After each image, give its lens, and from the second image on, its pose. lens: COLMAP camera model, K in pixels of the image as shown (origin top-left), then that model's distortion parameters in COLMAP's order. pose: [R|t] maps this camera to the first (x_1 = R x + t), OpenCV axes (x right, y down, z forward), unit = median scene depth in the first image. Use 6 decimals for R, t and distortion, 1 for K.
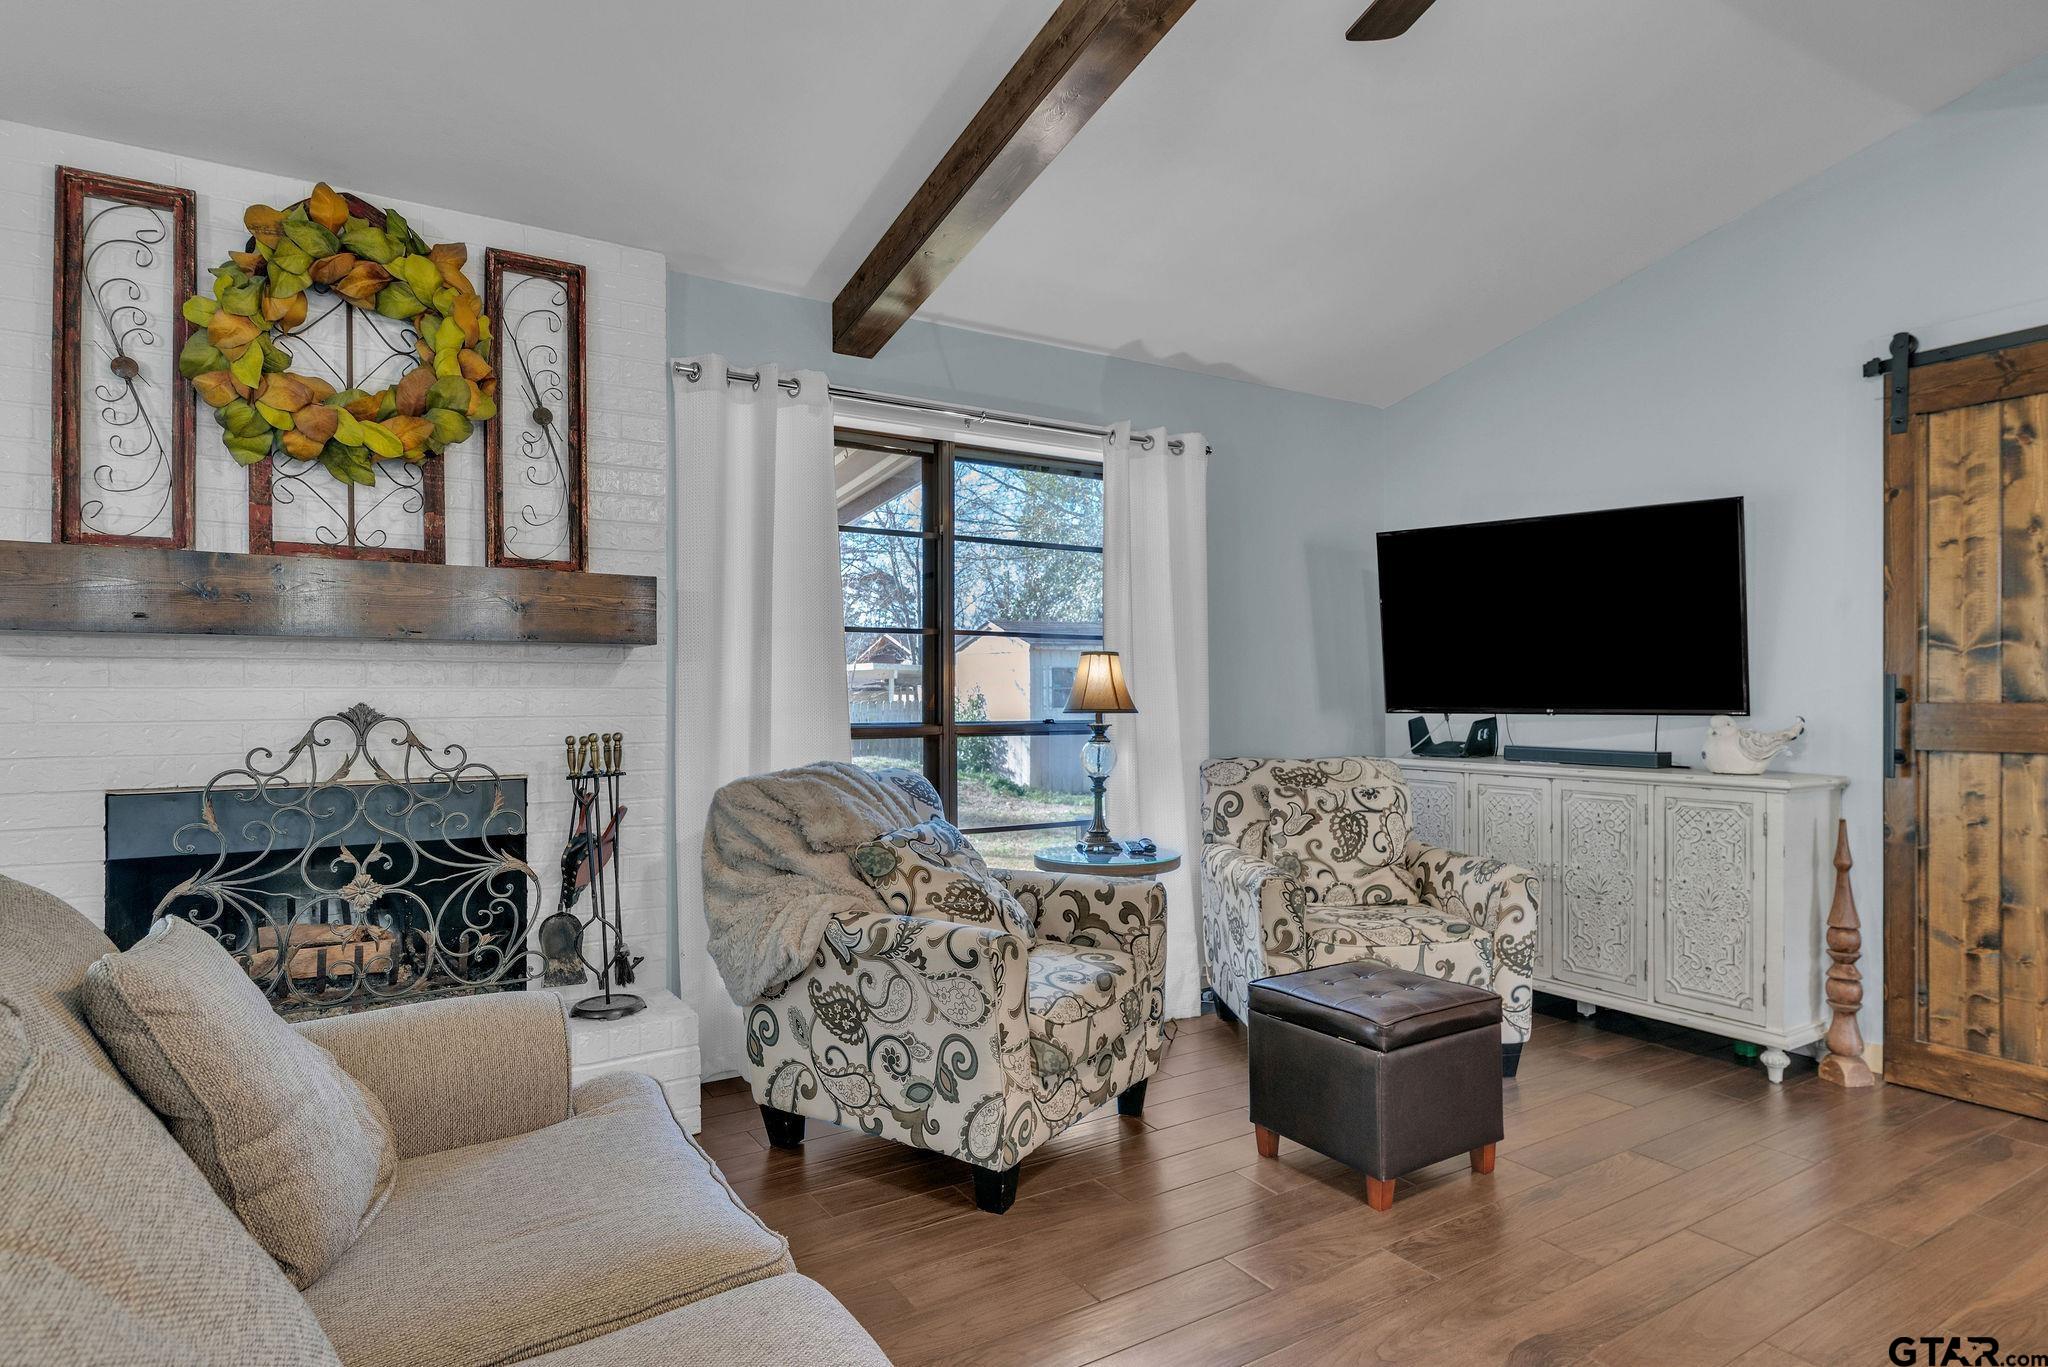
lens RADIAL K [[1138.3, 0, 1043.7], [0, 1138.3, 688.3], [0, 0, 1]] dist [0.019306, -0.001083]
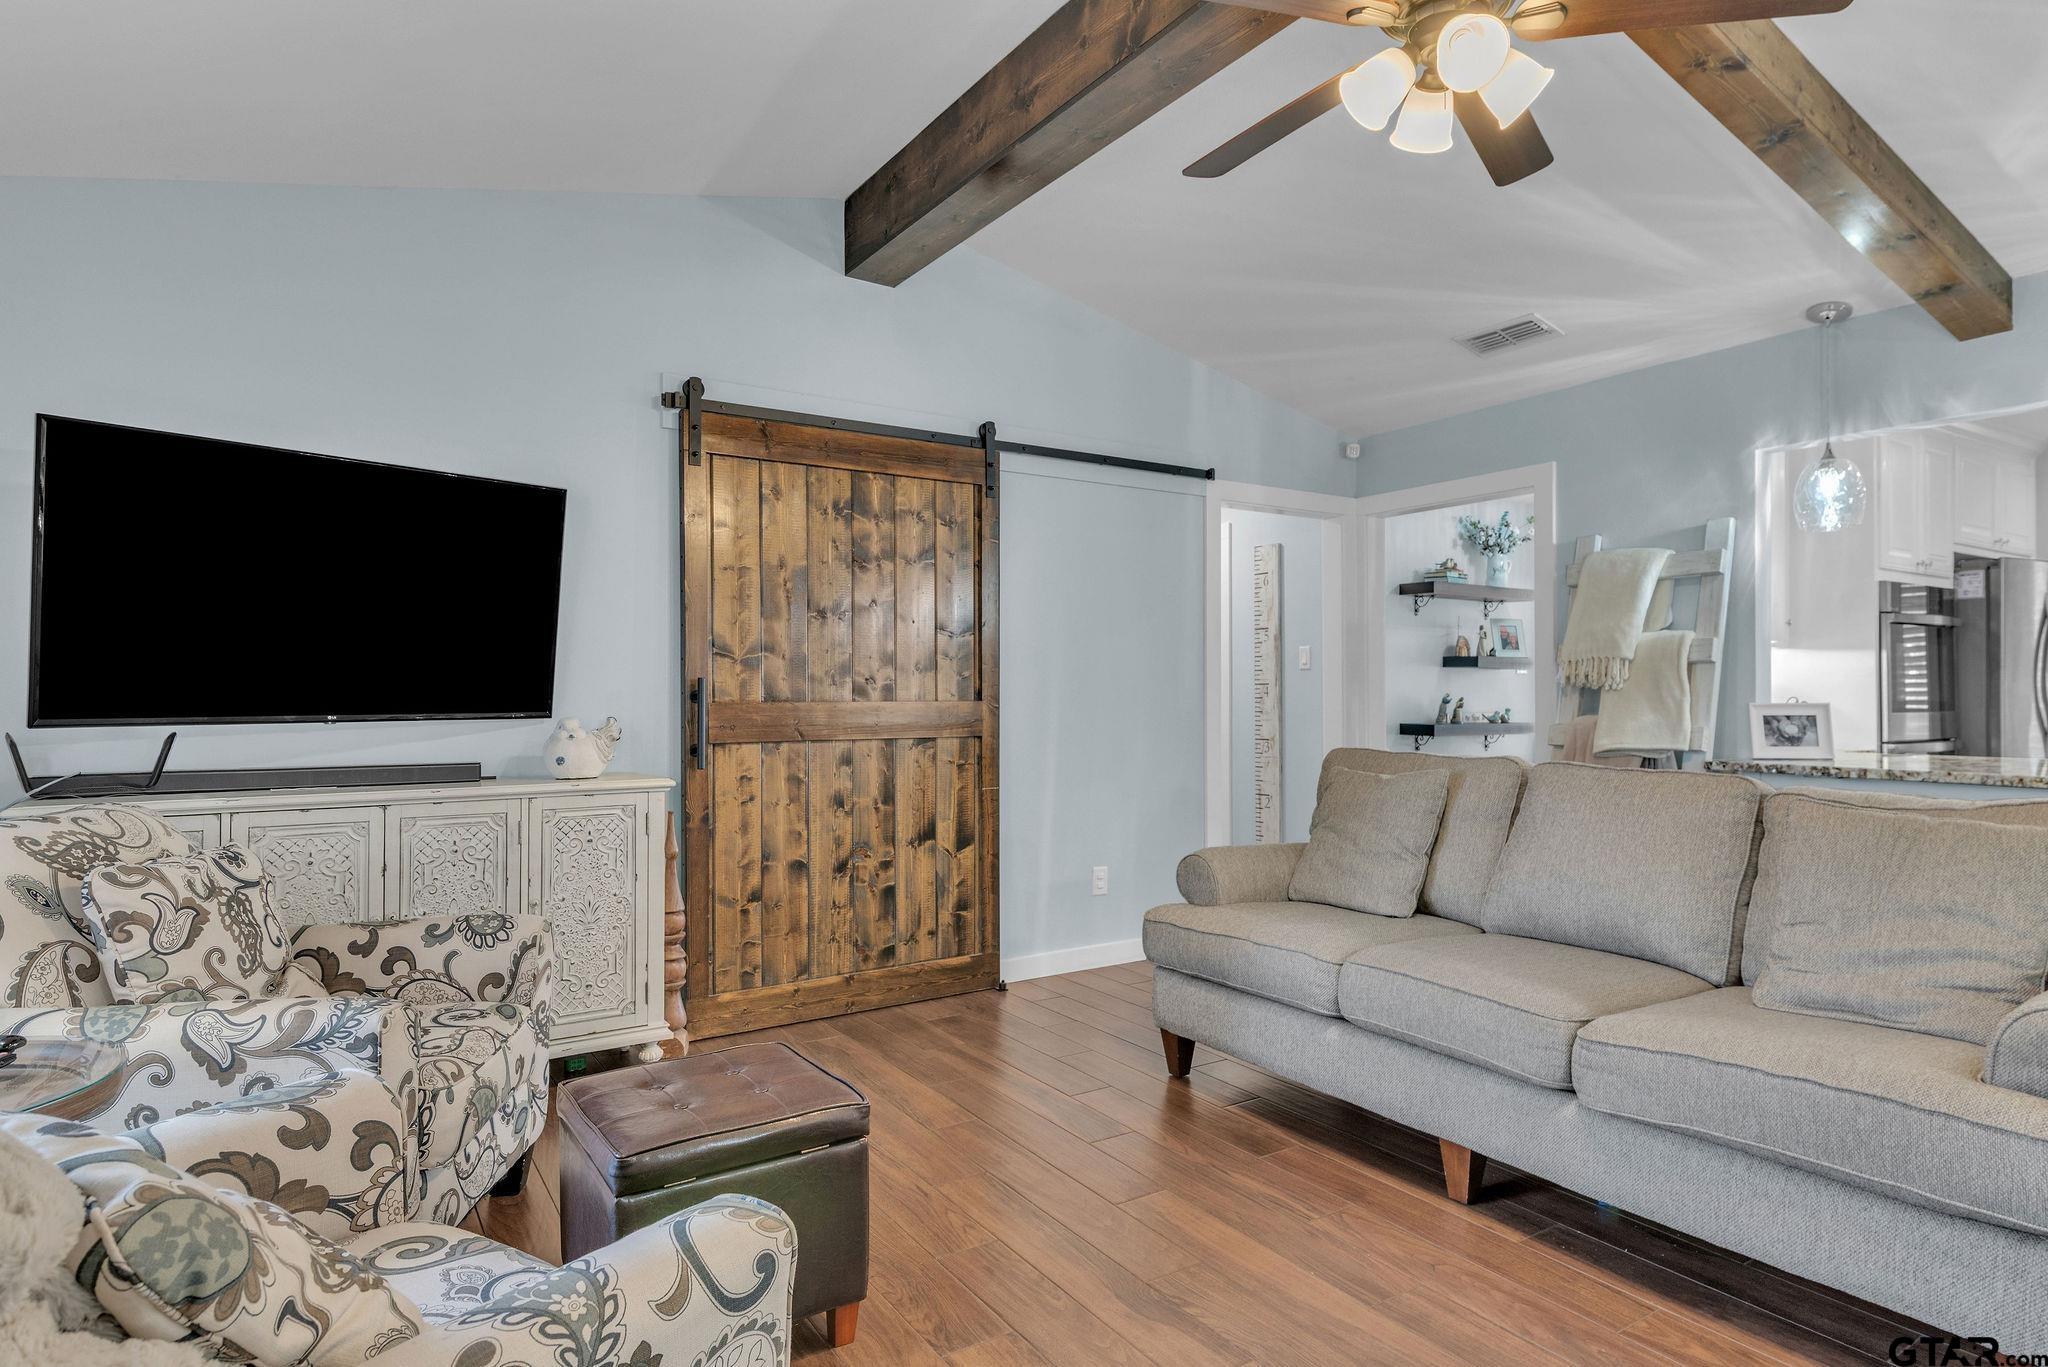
lens RADIAL K [[1138.3, 0, 1043.7], [0, 1138.3, 688.3], [0, 0, 1]] dist [0.019306, -0.001083]
pose [[-0.008283, 0.009513, 0.999920, -0.380351], [-0.001616, 0.999953, -0.009526, 0.008314], [-0.999964, -0.001695, -0.008267, 0.660622]]
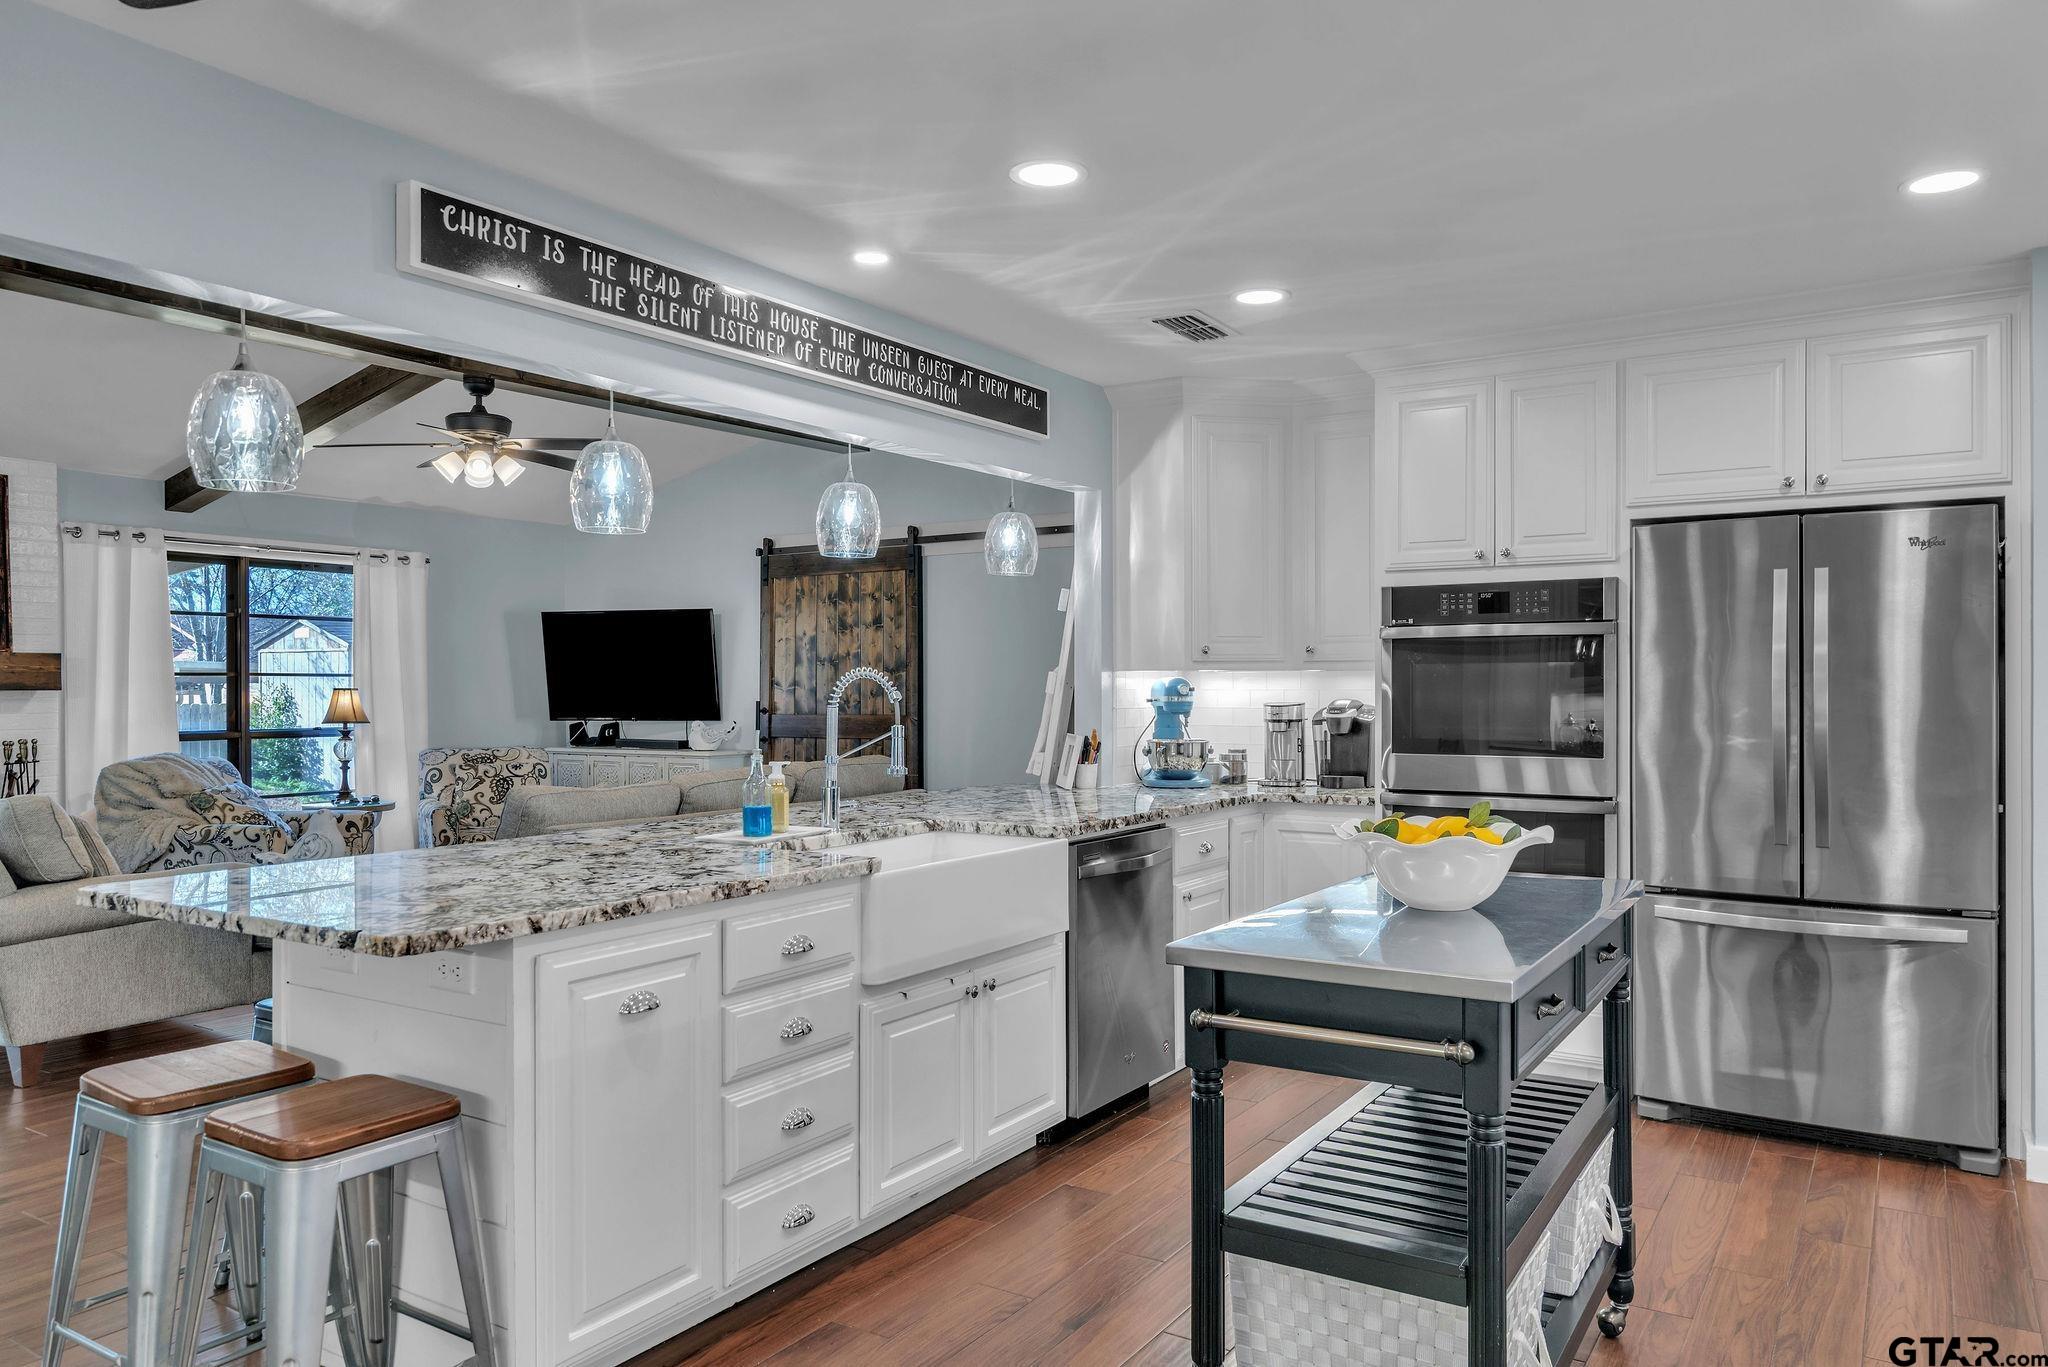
lens RADIAL K [[1396.1, 0, 1035.1], [0, 1396.1, 688.7], [0, 0, 1]] dist [0.006314, -0.001317]
pose [[0.909571, -0.001775, 0.415544, 0.132893], [-0.000897, 0.999980, 0.006235, -0.049922], [-0.415547, -0.006044, 0.909552, -1.514690]]
